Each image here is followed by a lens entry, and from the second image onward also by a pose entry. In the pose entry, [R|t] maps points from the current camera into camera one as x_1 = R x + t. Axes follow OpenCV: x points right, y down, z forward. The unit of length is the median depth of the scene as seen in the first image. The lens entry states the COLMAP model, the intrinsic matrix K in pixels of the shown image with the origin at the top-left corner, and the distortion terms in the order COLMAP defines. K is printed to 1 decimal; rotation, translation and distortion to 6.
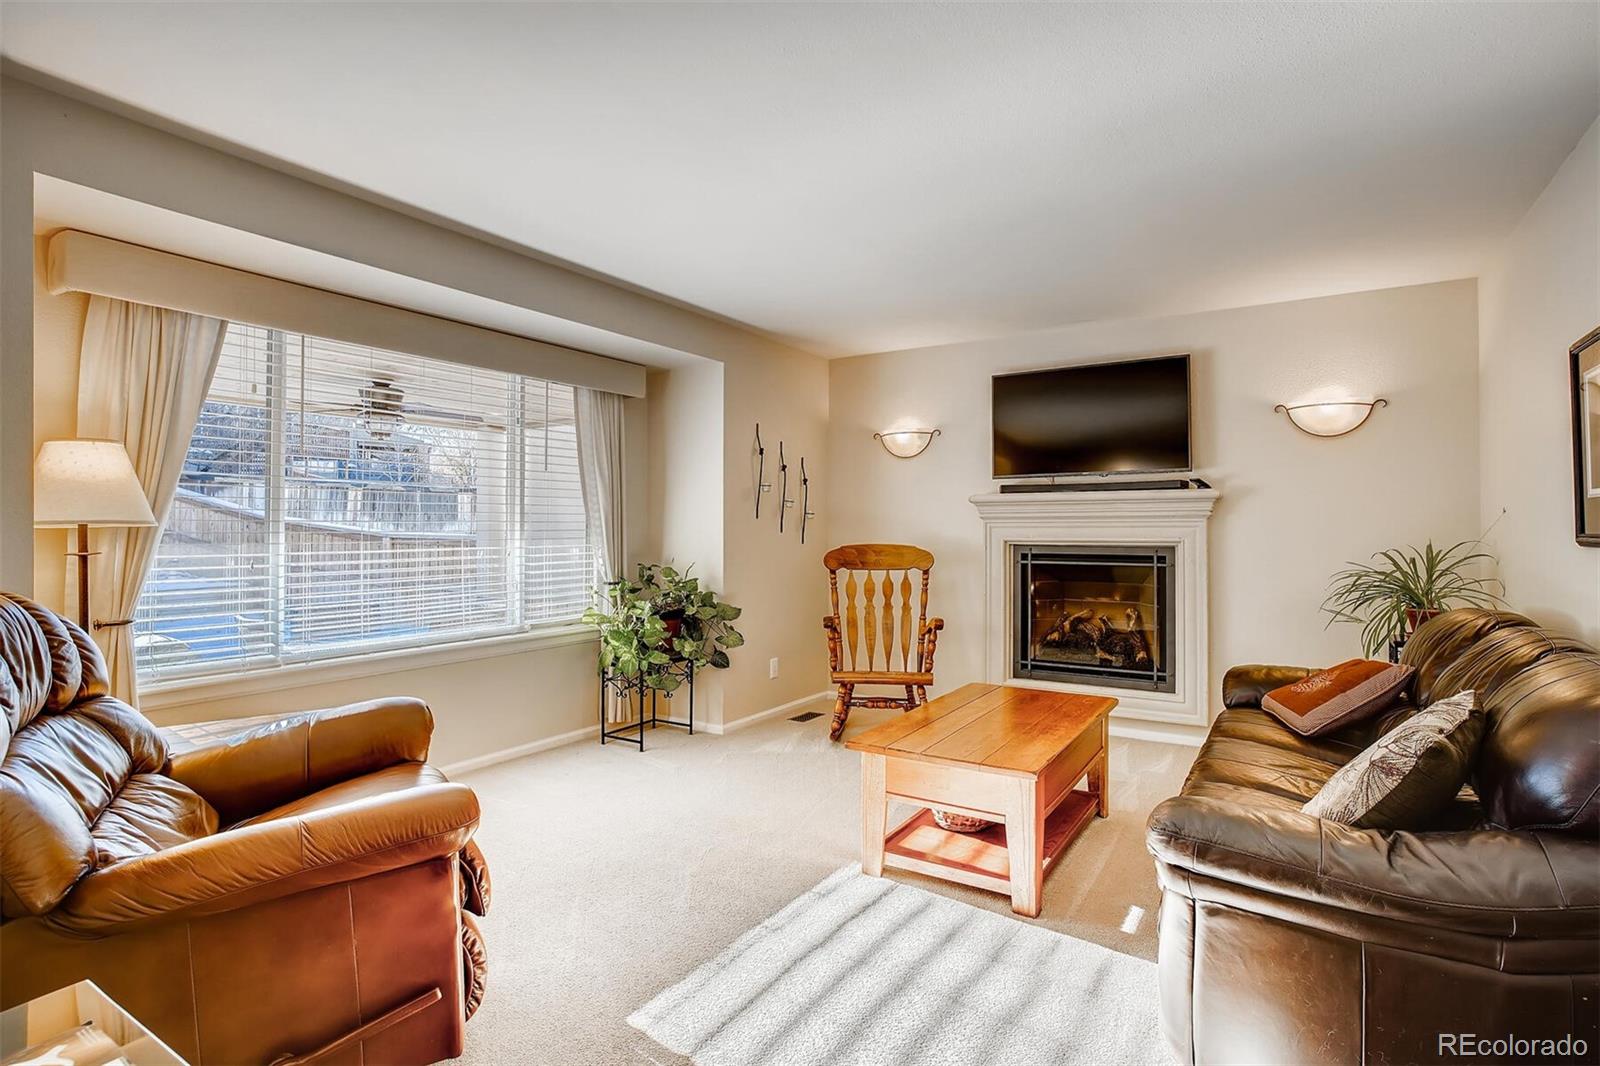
lens RADIAL K [[795.1, 0, 799.8], [0, 795.1, 538.7], [0, 0, 1]] dist [-0.033440, 0.001284]
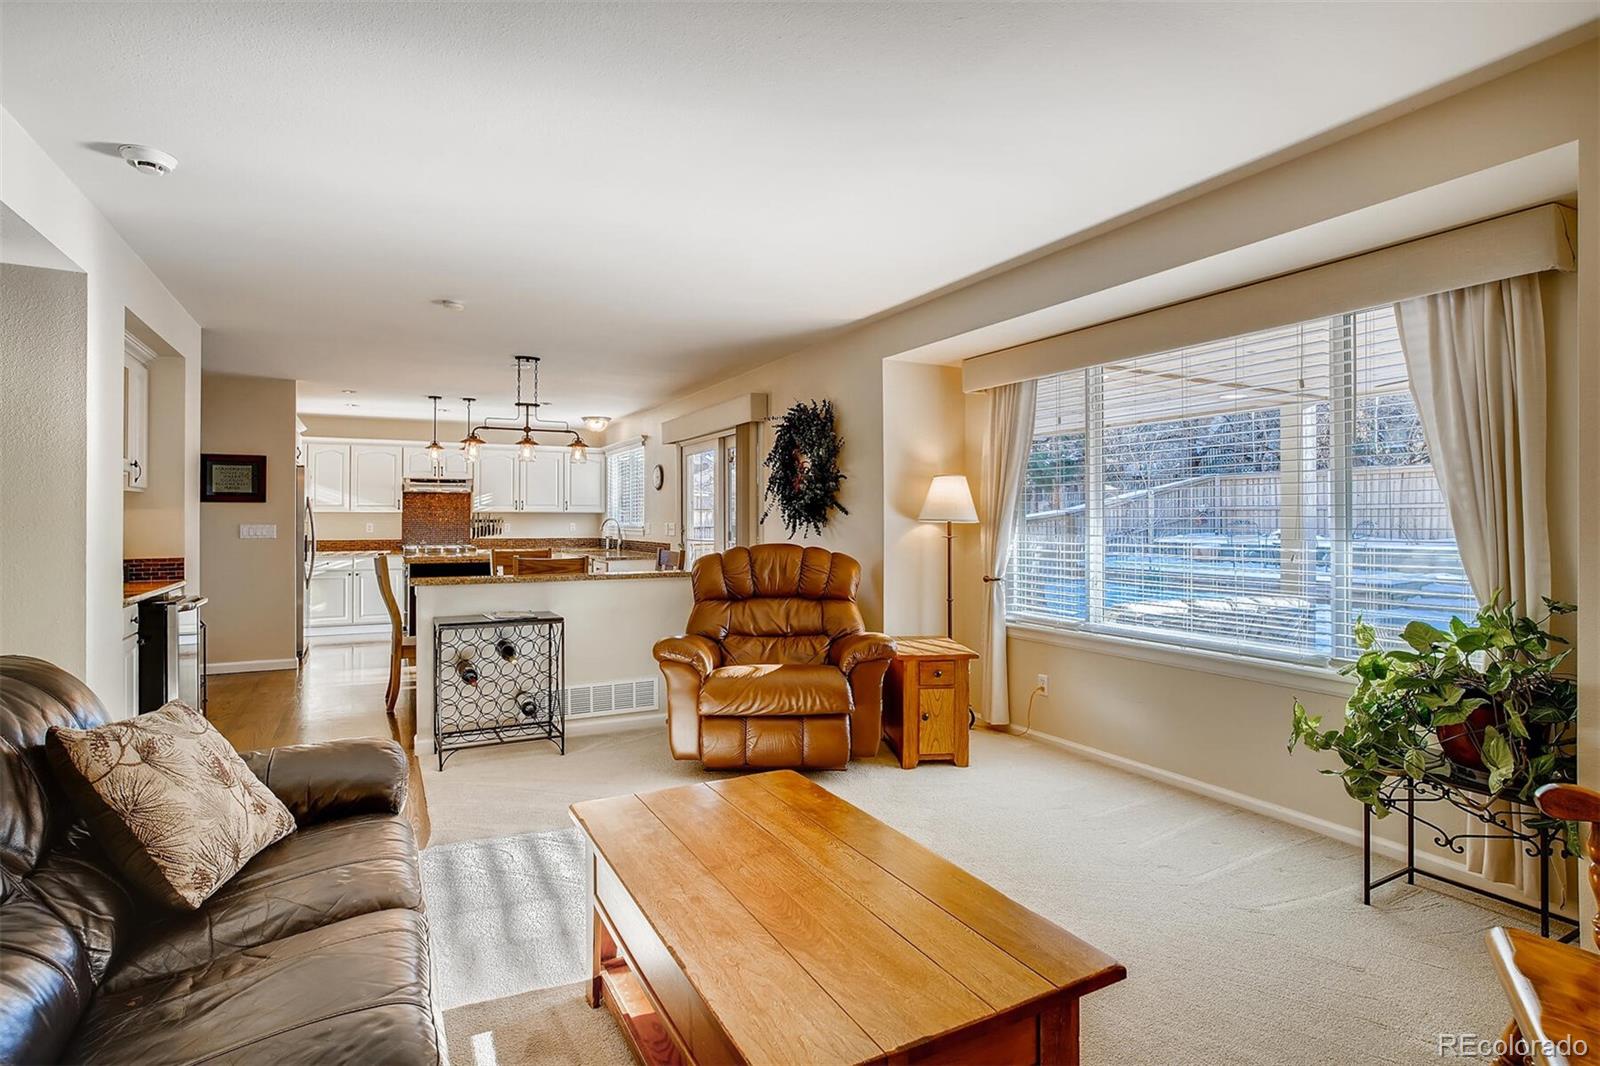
lens RADIAL K [[795.1, 0, 799.8], [0, 795.1, 538.7], [0, 0, 1]] dist [-0.033440, 0.001284]
pose [[-0.479291, 0.011182, -0.877585, 0.486267], [-0.016892, 0.999616, 0.021962, -0.006593], [0.877493, 0.025350, -0.478919, 0.850495]]
